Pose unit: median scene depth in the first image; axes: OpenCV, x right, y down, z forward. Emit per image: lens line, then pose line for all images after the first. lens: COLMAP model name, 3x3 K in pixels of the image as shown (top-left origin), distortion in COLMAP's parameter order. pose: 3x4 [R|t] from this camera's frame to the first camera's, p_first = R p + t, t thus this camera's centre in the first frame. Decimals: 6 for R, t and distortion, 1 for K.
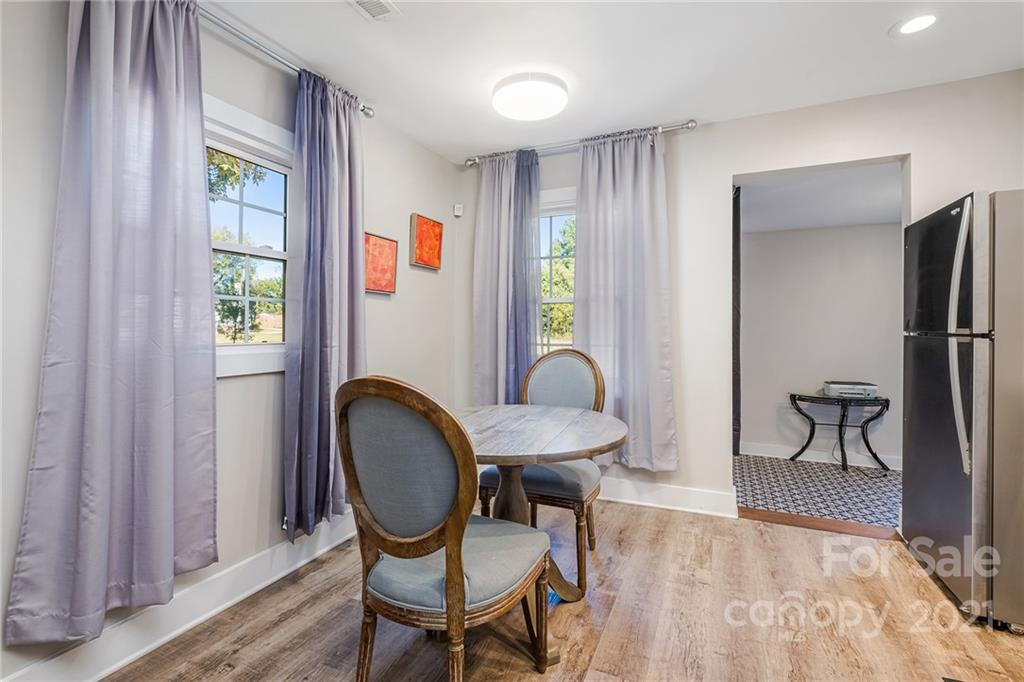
lens RADIAL K [[479.3, 0, 511.4], [0, 479.3, 325.0], [0, 0, 1]] dist [0.005949, 0.001741]
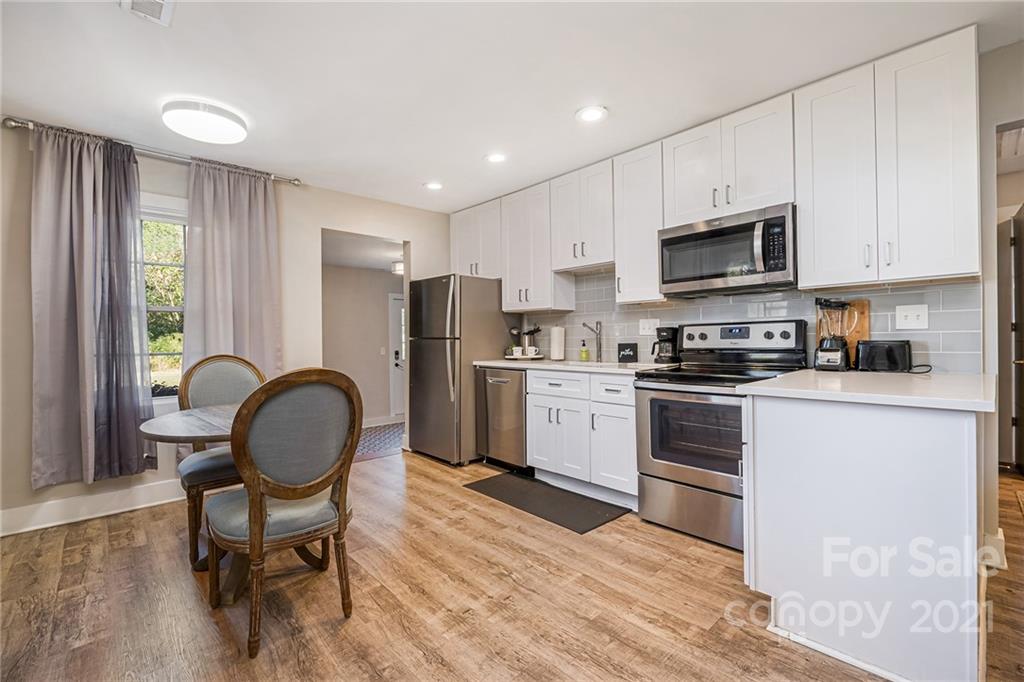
lens RADIAL K [[445.4, 0, 514.8], [0, 445.4, 337.8], [0, 0, 1]] dist [0.000032, -0.004470]
pose [[0.386492, -0.005812, 0.922274, -0.591257], [-0.000095, 0.999980, 0.006342, 0.003848], [-0.922293, -0.002539, 0.386484, -0.031953]]
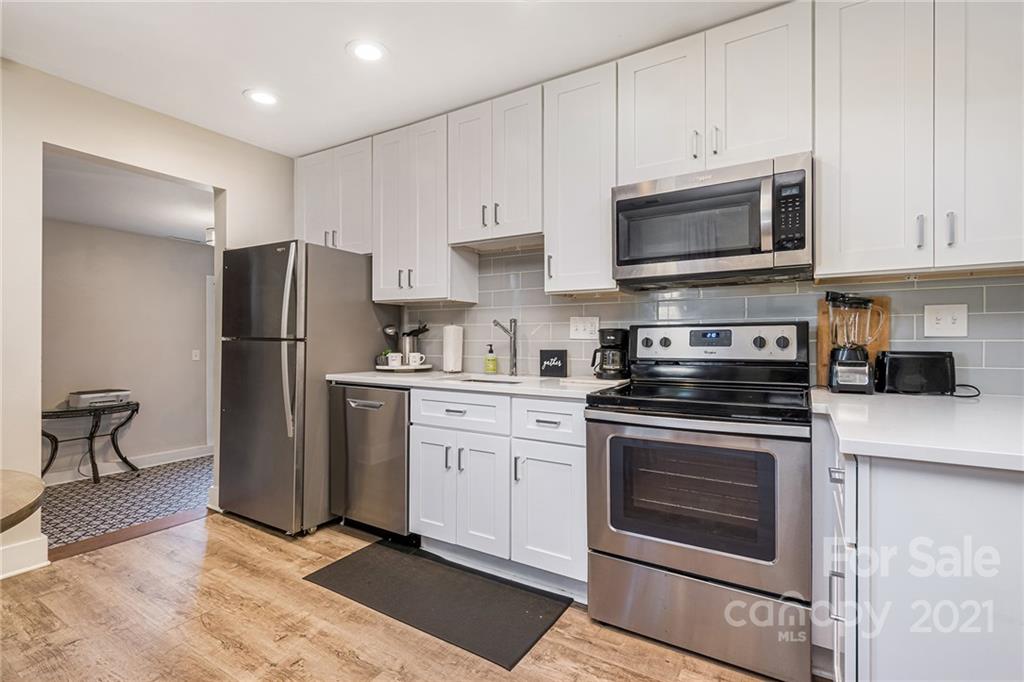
lens RADIAL K [[479.3, 0, 510.0], [0, 479.3, 339.2], [0, 0, 1]] dist [0.005949, 0.001741]
pose [[0.132033, -0.001278, 0.991245, -0.267466], [-0.015727, 0.999871, 0.003384, 0.003567], [-0.991121, -0.016037, 0.131996, 0.130811]]
